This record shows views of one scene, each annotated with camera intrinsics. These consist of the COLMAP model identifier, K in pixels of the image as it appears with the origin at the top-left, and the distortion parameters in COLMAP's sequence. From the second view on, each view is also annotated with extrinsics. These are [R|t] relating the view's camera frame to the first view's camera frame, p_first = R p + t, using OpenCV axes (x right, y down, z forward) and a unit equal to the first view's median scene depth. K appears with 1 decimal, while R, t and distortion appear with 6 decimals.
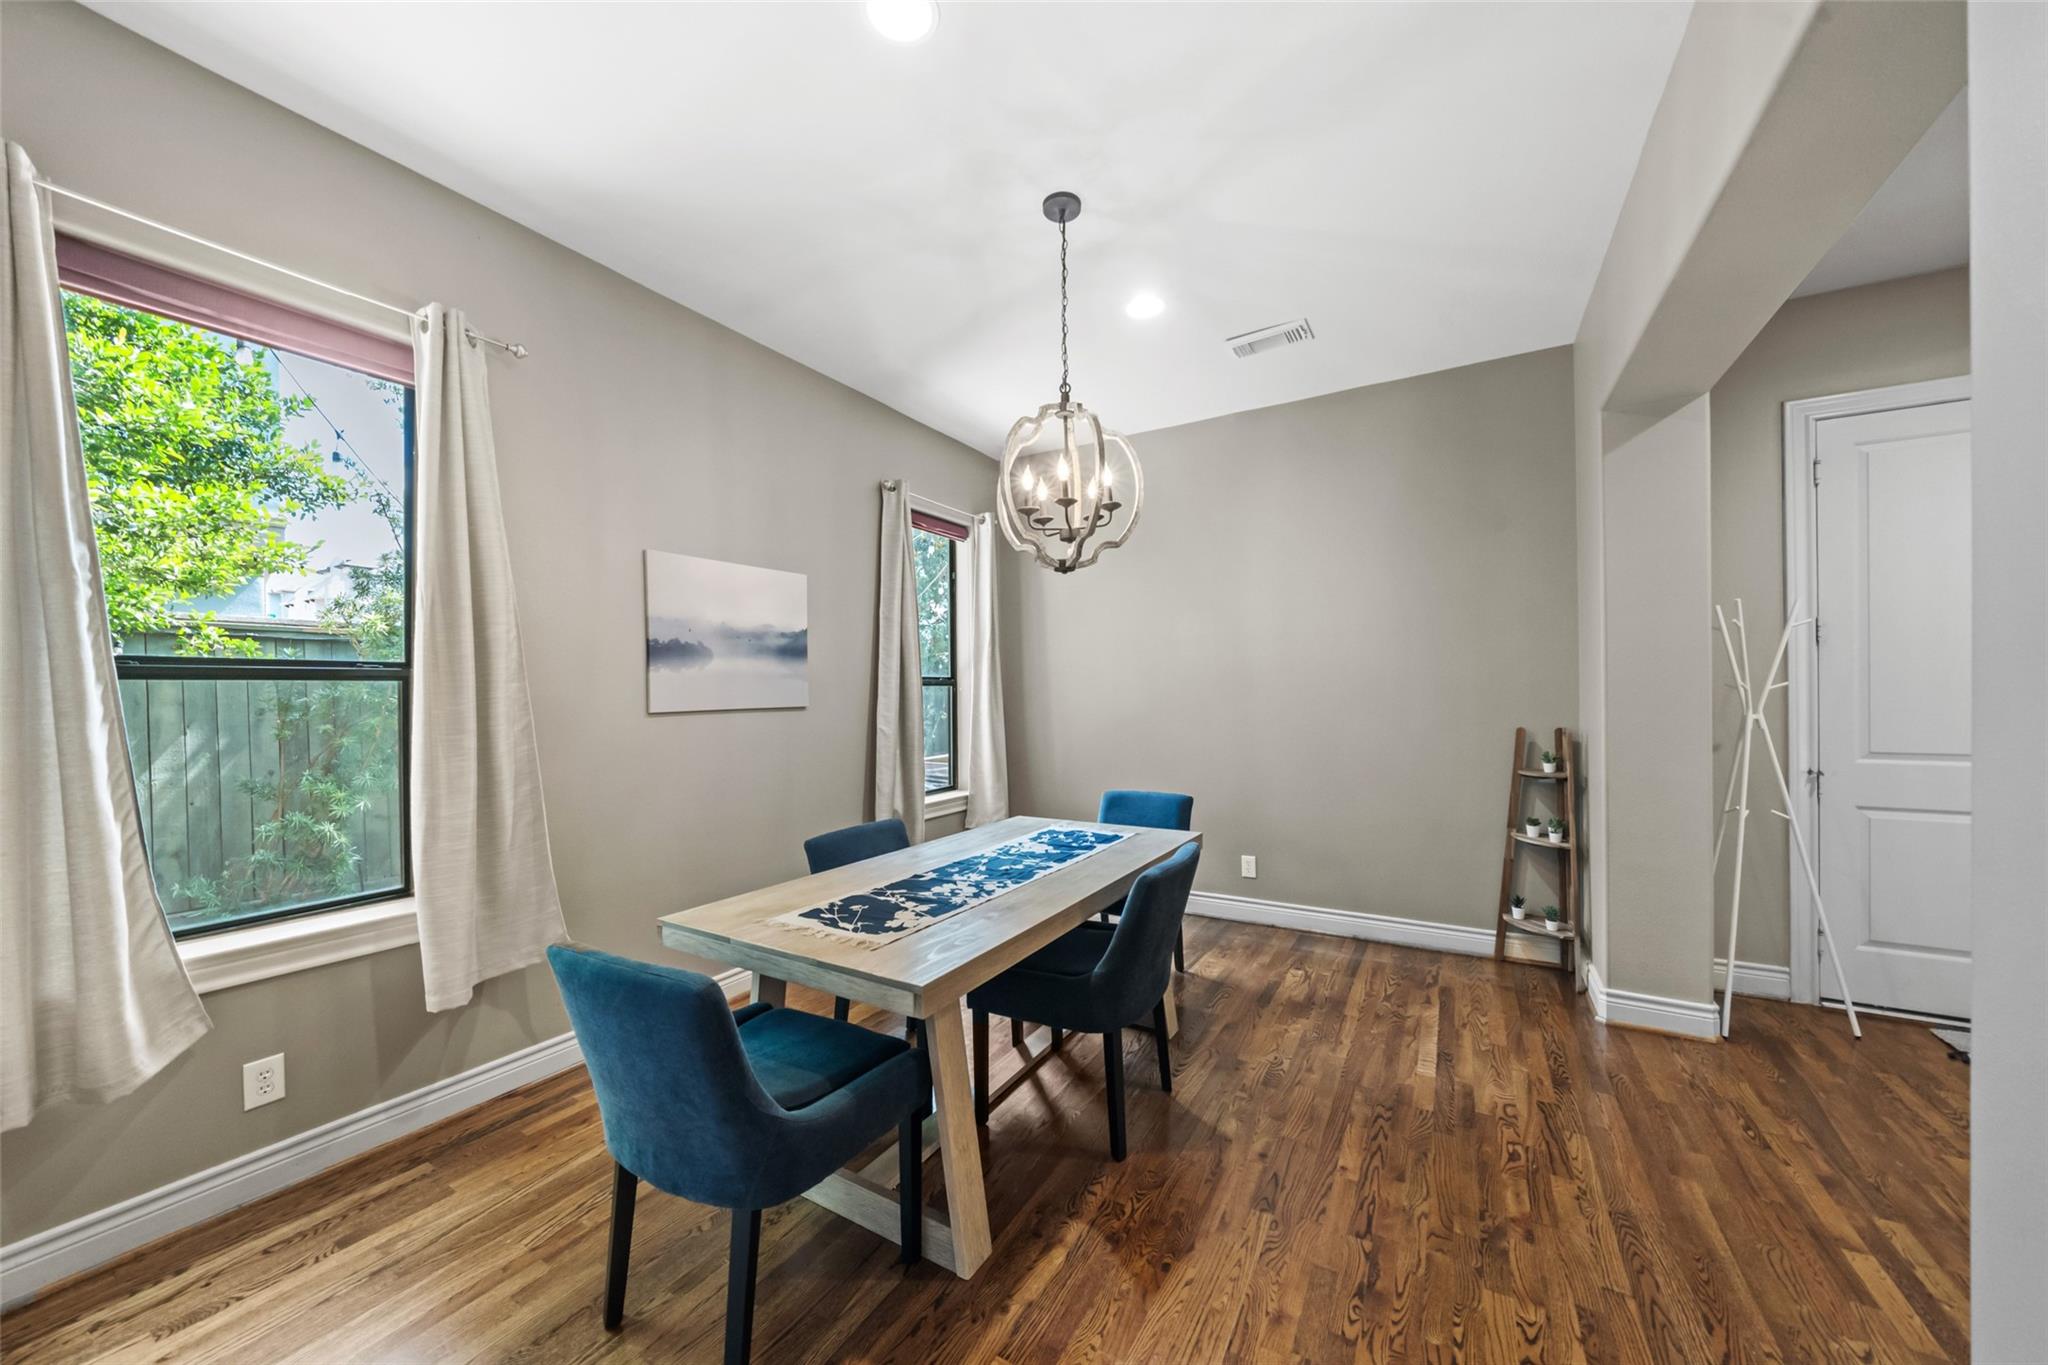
lens RADIAL K [[730.1, 0, 1019.3], [0, 730.1, 697.7], [0, 0, 1]] dist [-0.001601, -0.000036]
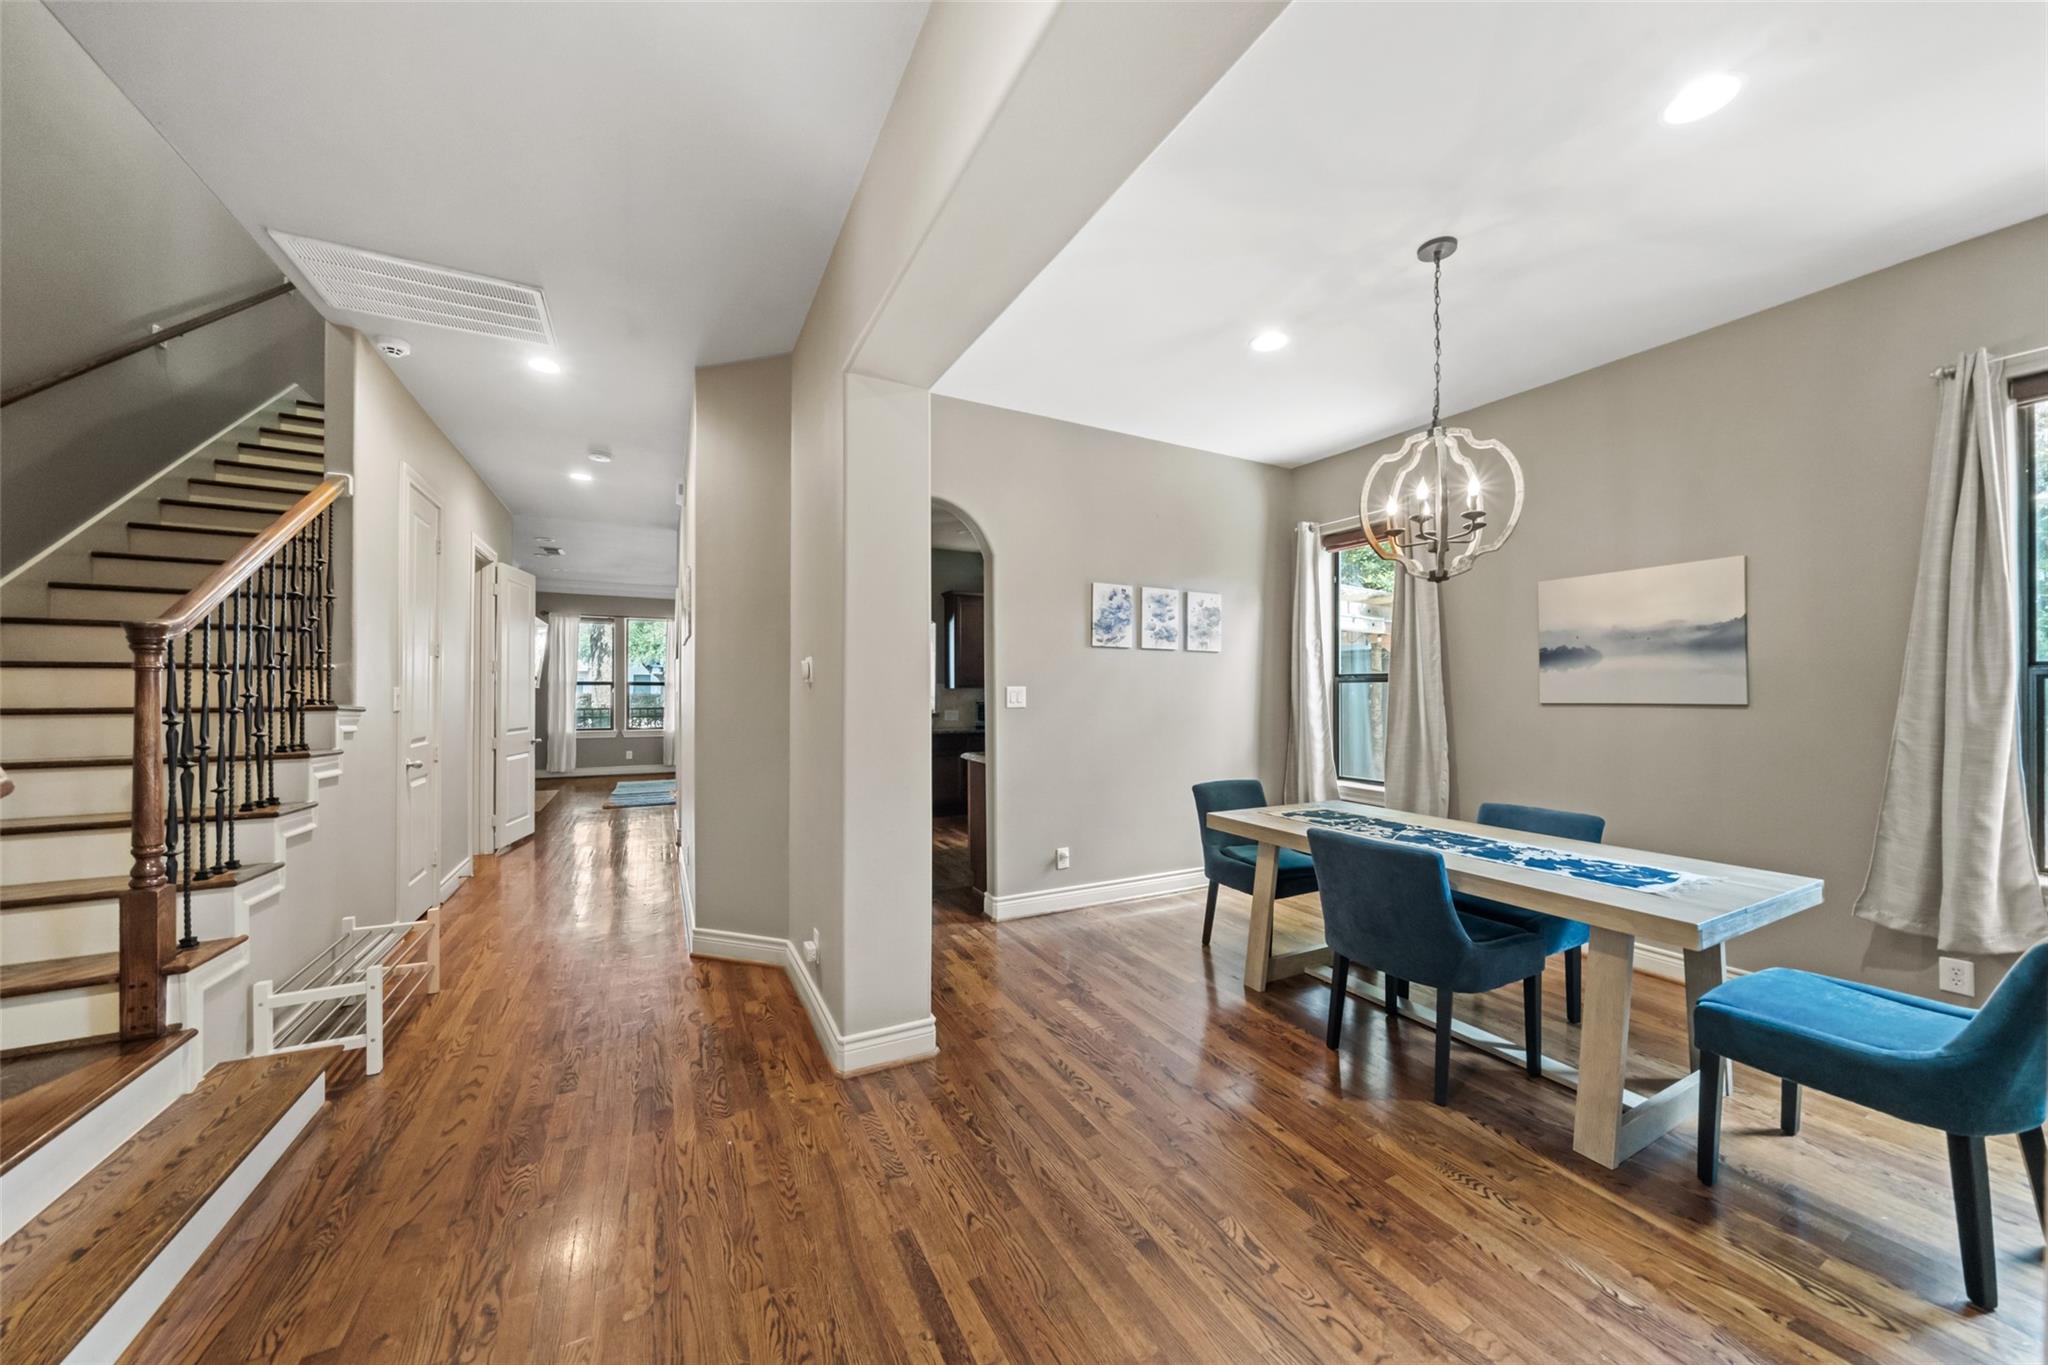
lens RADIAL K [[703.2, 0, 1028.3], [0, 703.2, 692.0], [0, 0, 1]] dist [-0.006217, 0.000144]
pose [[-0.517921, 0.011738, -0.855348, 1.286993], [-0.002126, 0.999885, 0.015008, -0.020482], [0.855426, 0.009592, -0.517836, 1.023919]]
